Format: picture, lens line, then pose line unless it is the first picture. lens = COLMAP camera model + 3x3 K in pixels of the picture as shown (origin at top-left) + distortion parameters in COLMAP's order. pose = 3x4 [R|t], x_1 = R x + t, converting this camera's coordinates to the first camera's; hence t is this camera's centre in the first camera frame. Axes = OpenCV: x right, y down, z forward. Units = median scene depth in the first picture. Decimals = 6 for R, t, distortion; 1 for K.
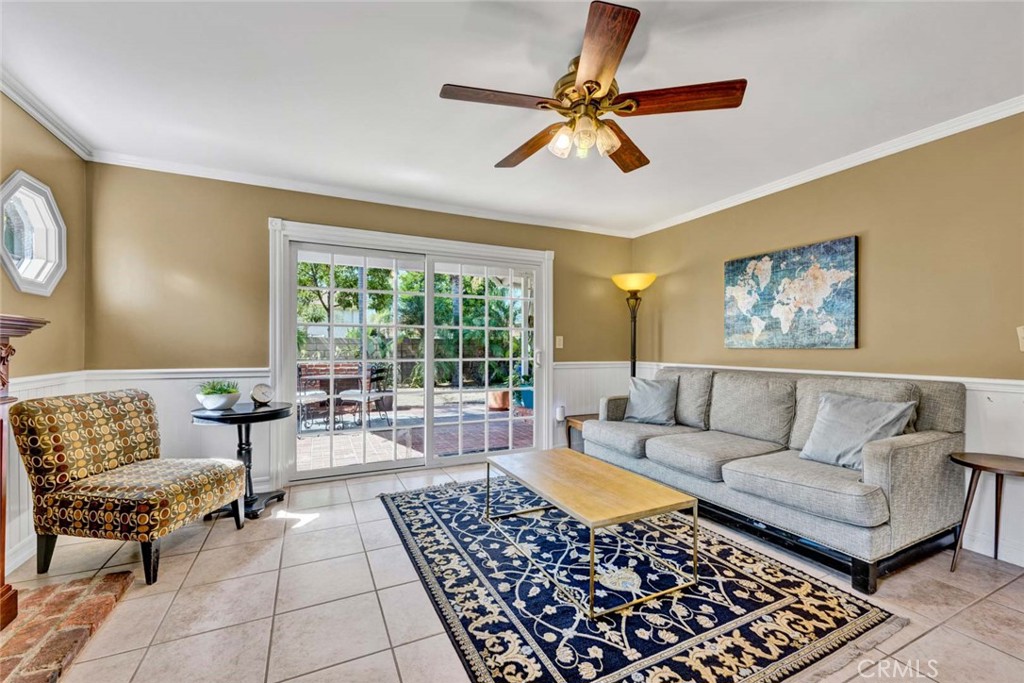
lens RADIAL K [[415.1, 0, 505.8], [0, 415.1, 343.8], [0, 0, 1]] dist [0.000773, -0.000010]
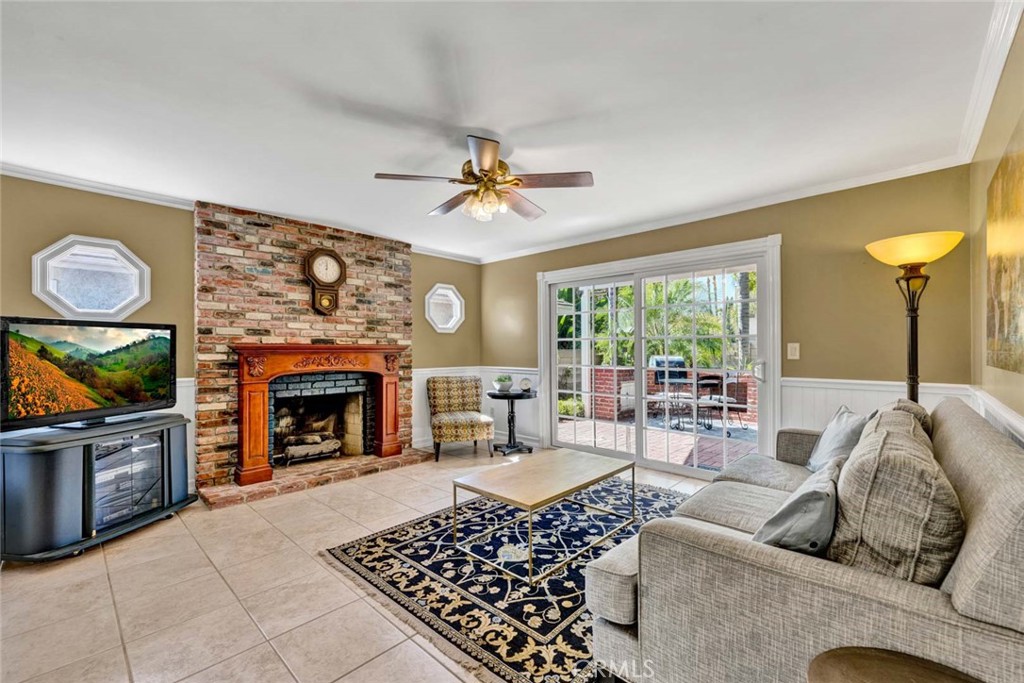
lens RADIAL K [[415.1, 0, 519.8], [0, 415.1, 347.9], [0, 0, 1]] dist [0.000773, -0.000010]
pose [[0.386680, -0.006280, -0.922192, 1.336005], [0.008370, 0.999960, -0.003300, -0.024826], [0.922176, -0.006443, 0.386717, 0.528823]]
